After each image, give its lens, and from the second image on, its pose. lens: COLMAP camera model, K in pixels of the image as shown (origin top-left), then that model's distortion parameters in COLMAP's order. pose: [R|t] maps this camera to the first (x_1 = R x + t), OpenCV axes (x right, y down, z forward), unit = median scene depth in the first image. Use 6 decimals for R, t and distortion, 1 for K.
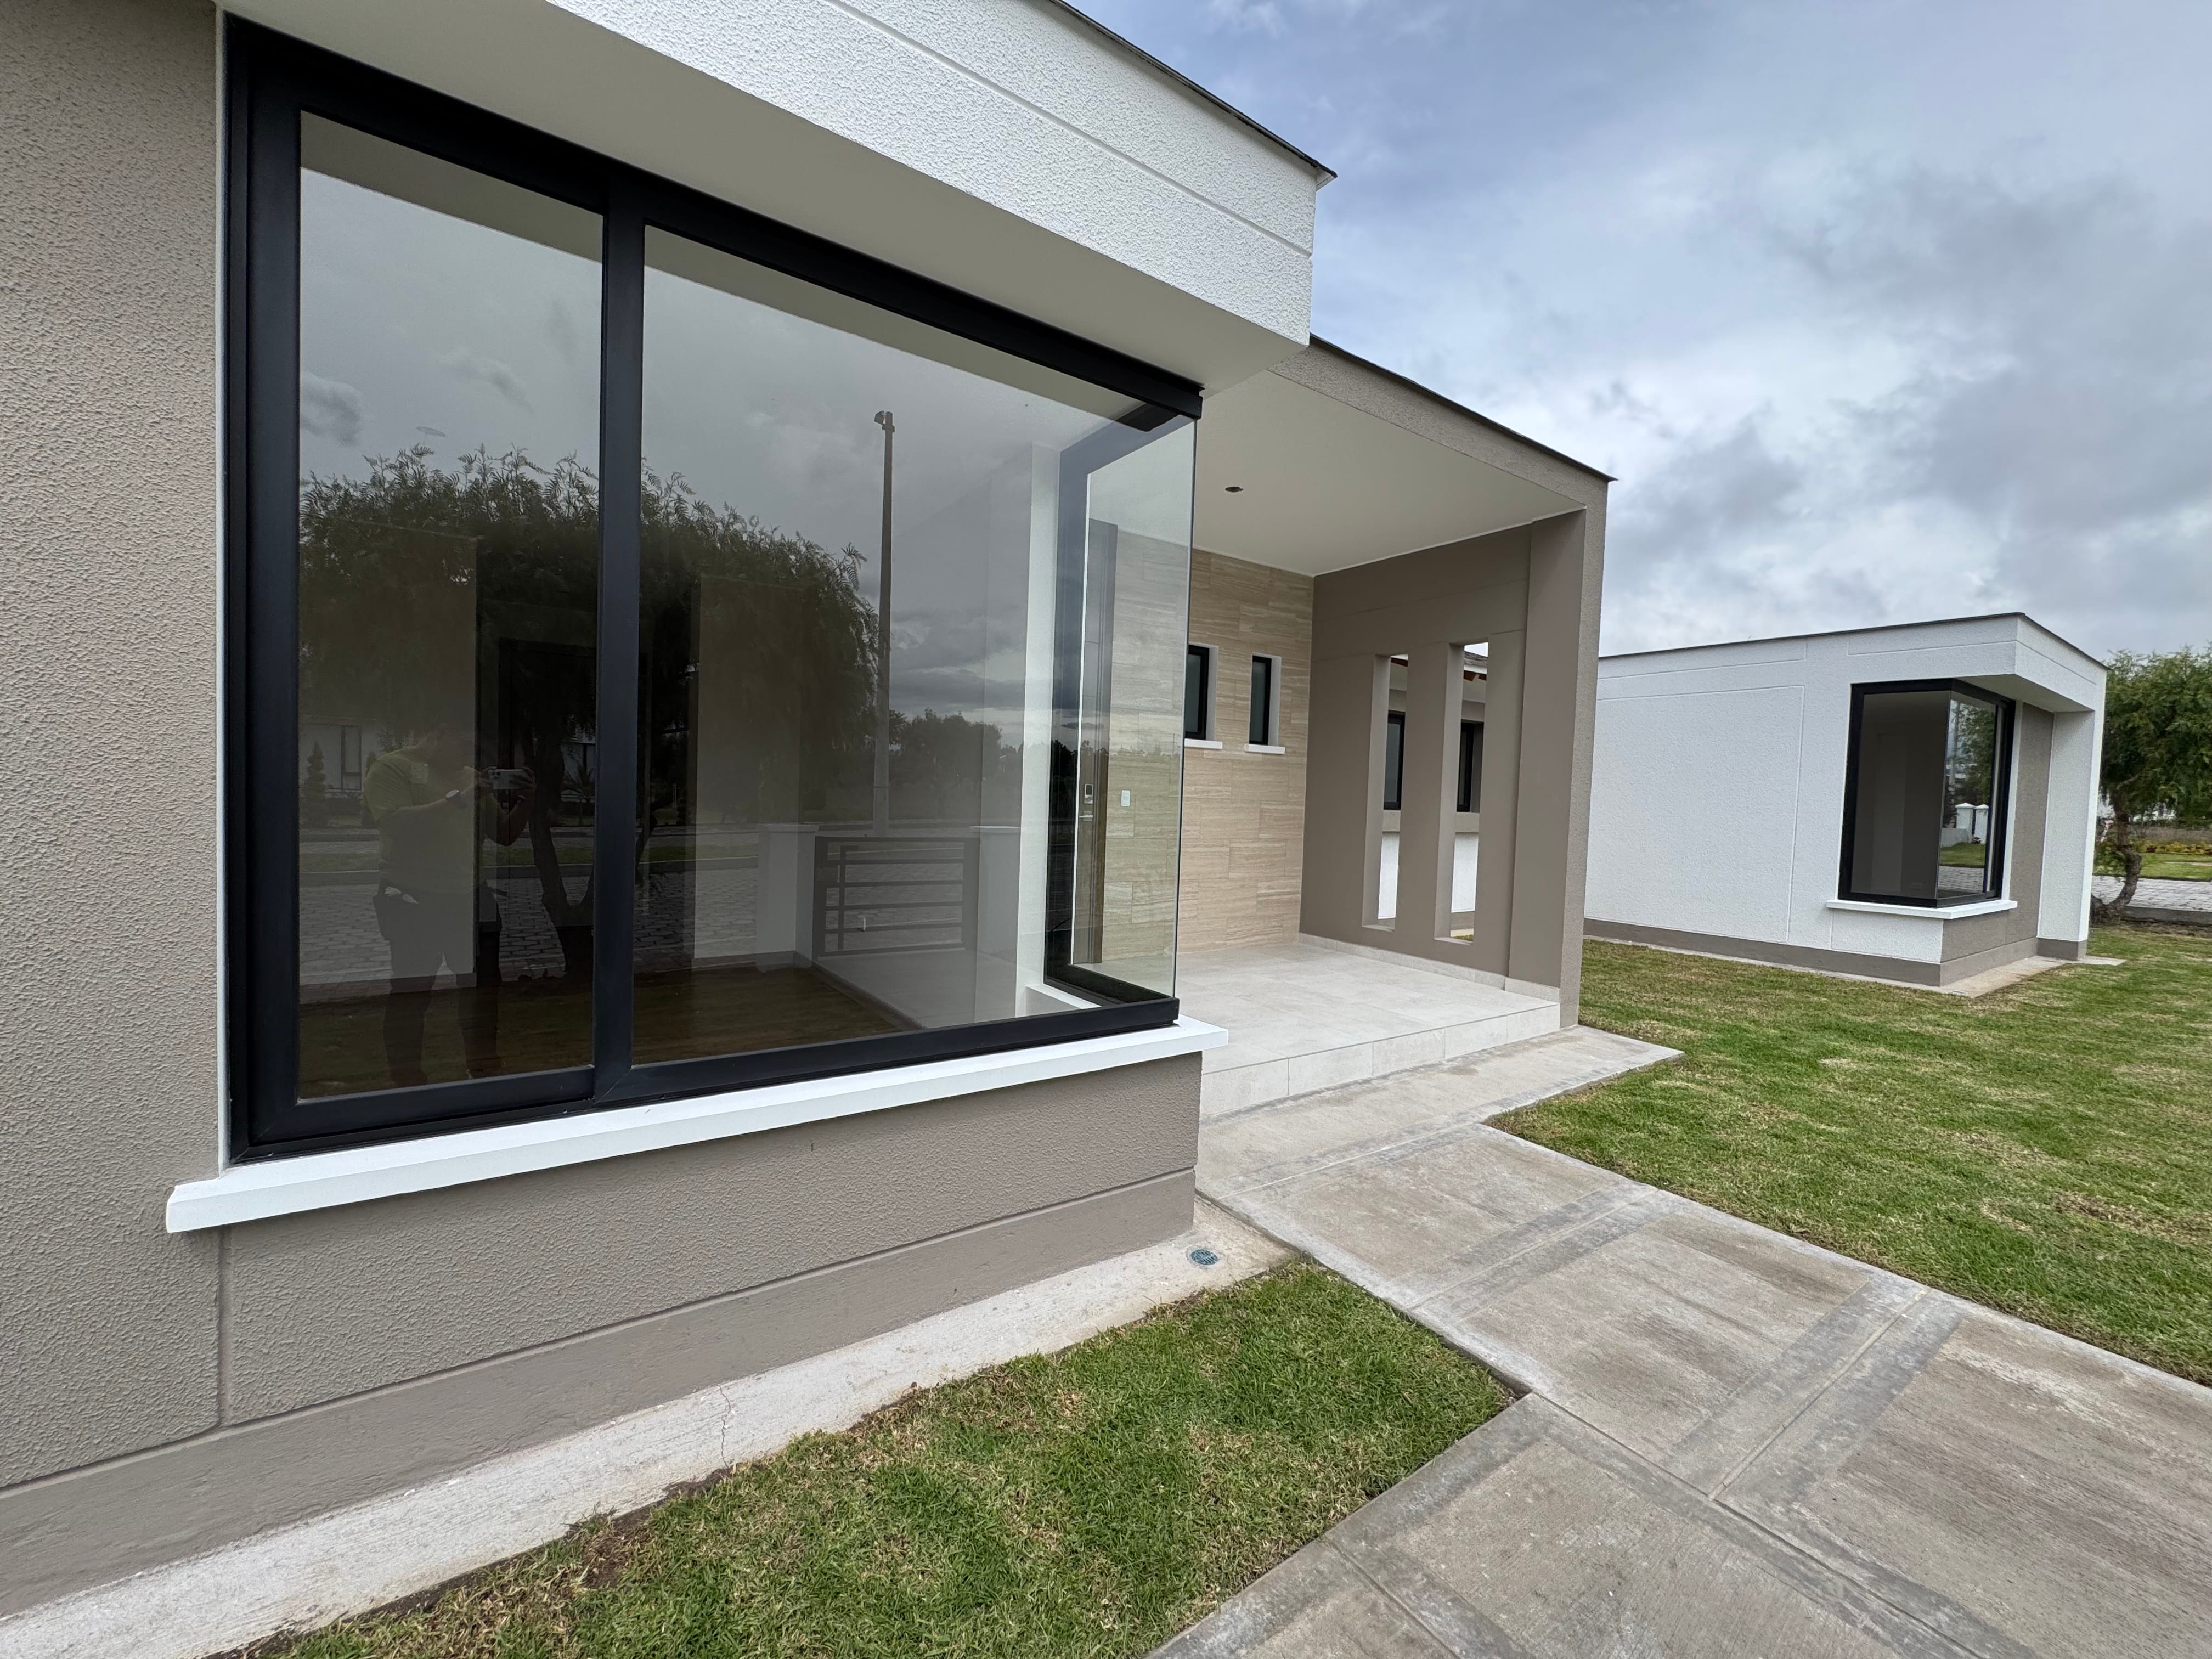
lens RADIAL K [[888.8, 0, 1108.0], [0, 888.8, 829.5], [0, 0, 1]] dist [-0.002279, -0.000351]
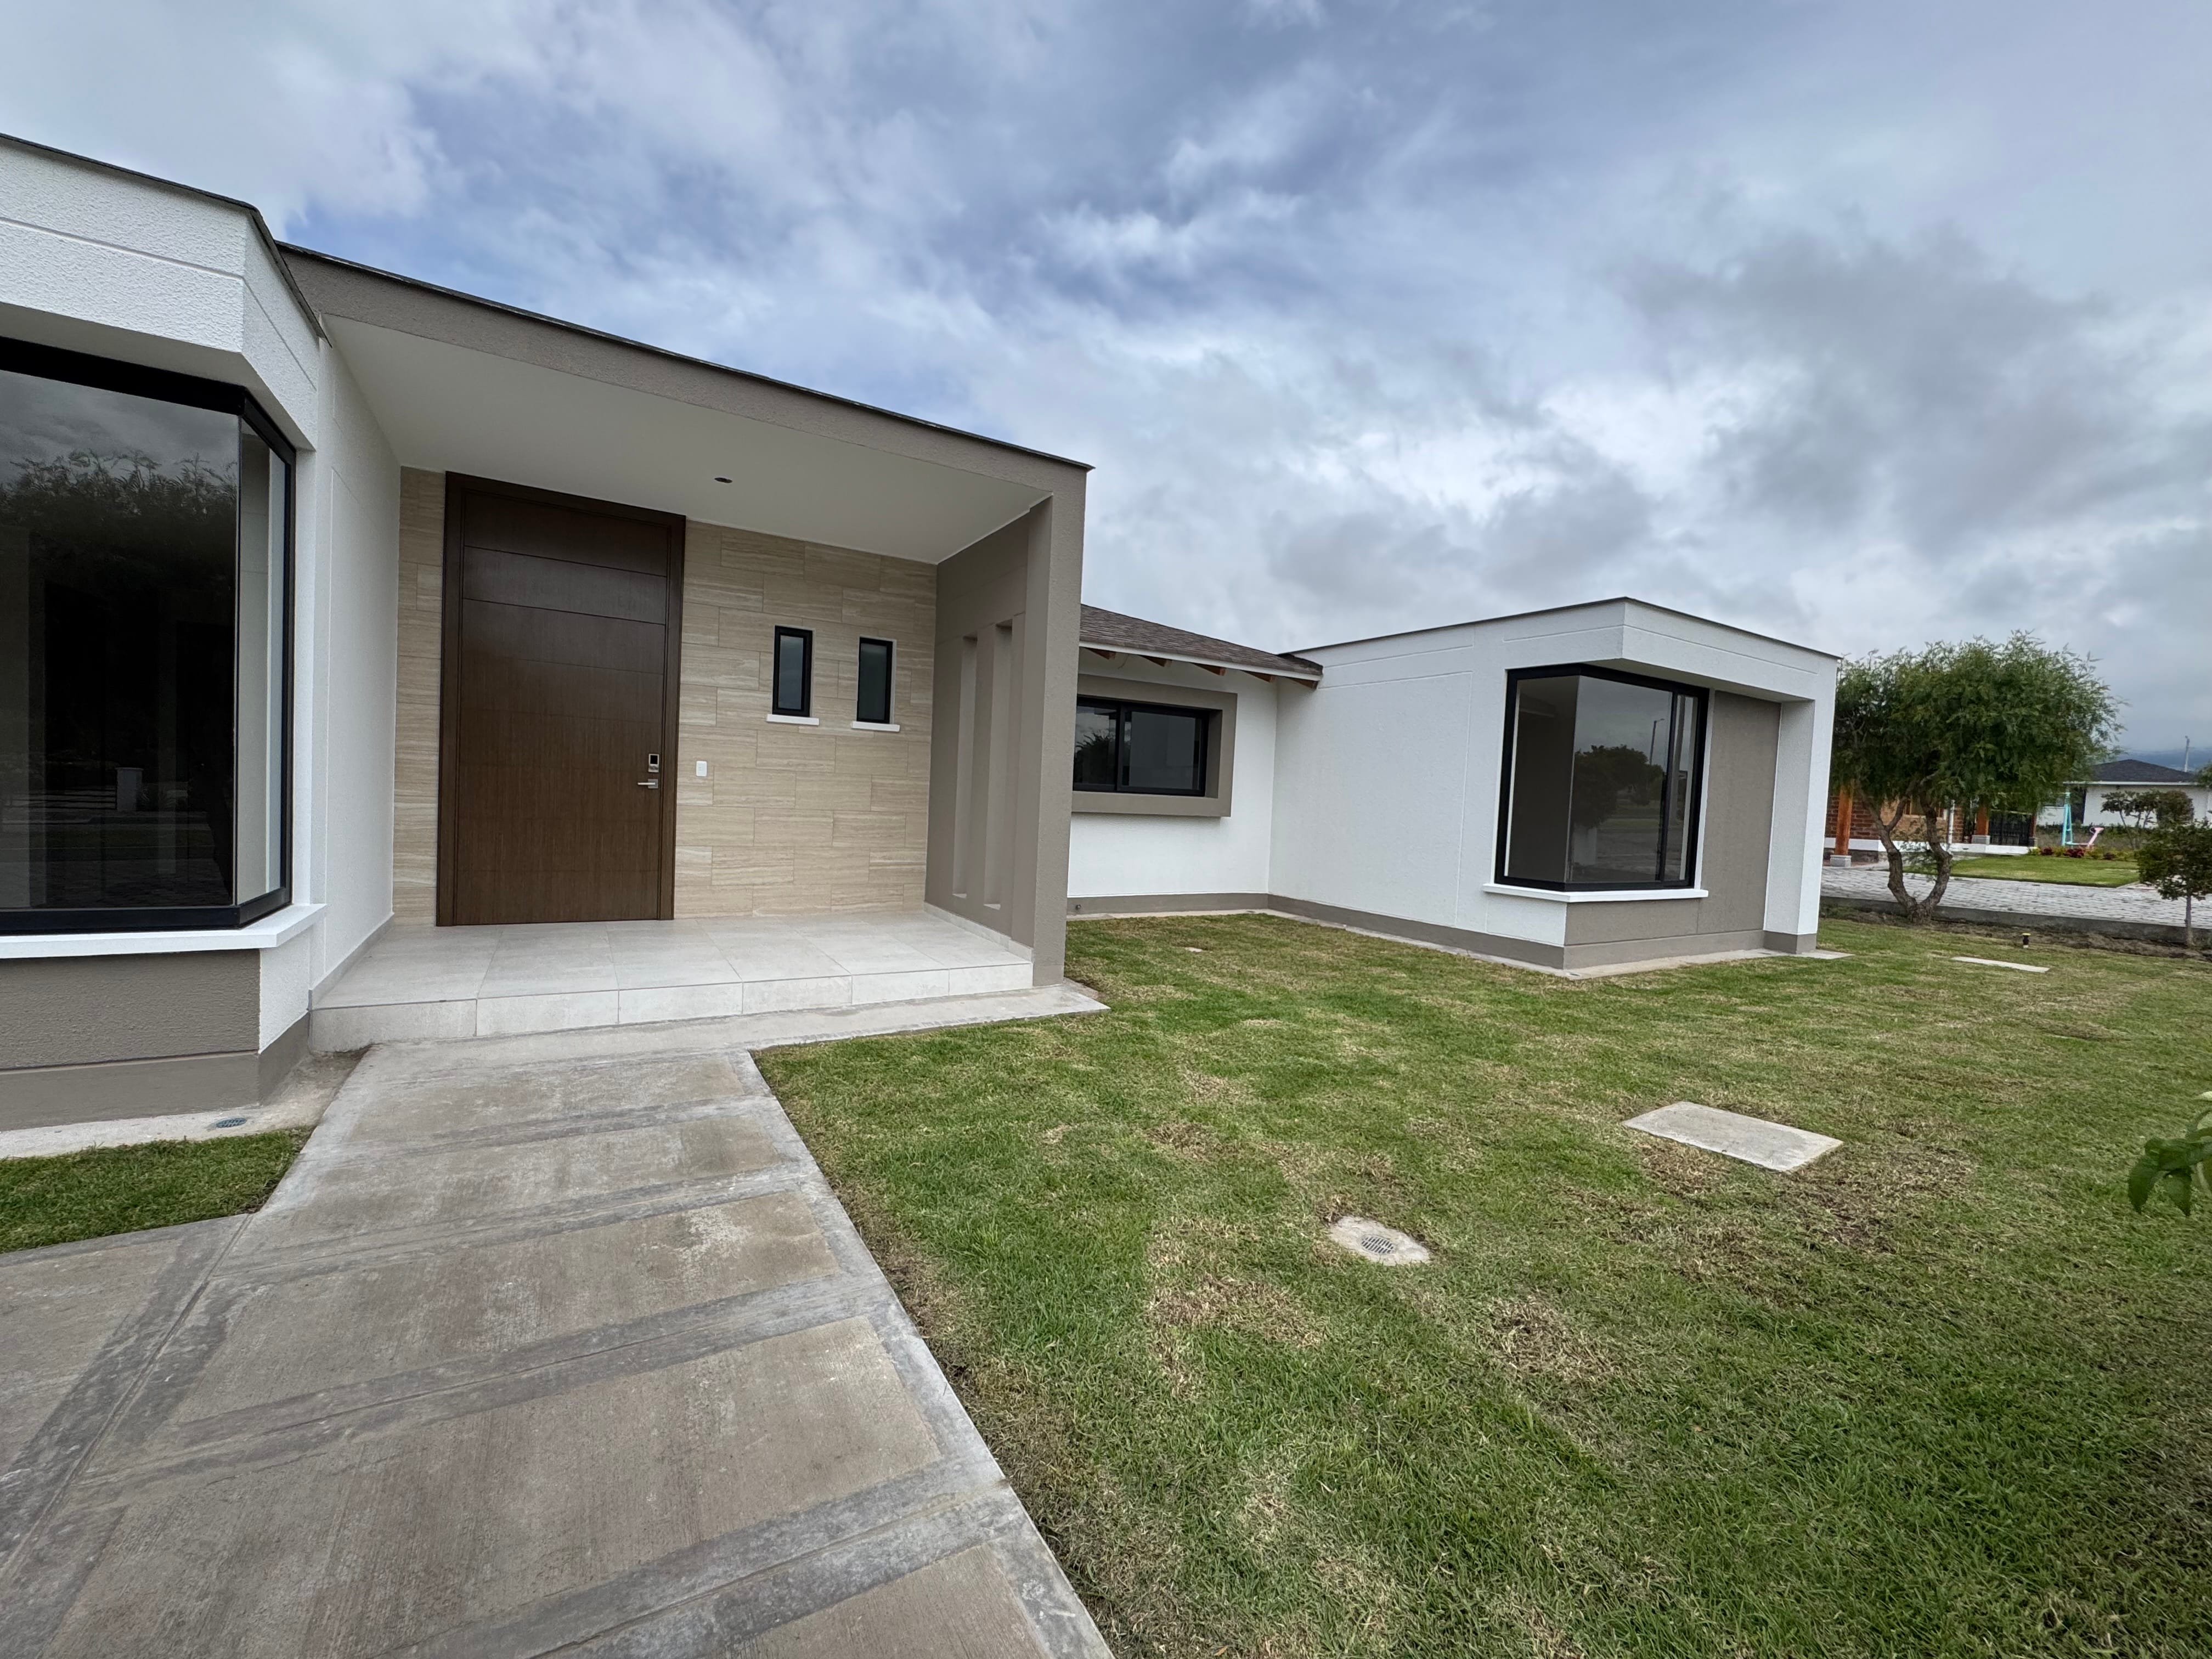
lens RADIAL K [[888.8, 0, 1104.3], [0, 888.8, 828.7], [0, 0, 1]] dist [-0.002279, -0.000351]
pose [[0.998037, 0.015030, -0.060793, 0.537982], [-0.015013, 0.999887, 0.000732, 0.027844], [0.060797, 0.000182, 0.998150, -0.044592]]
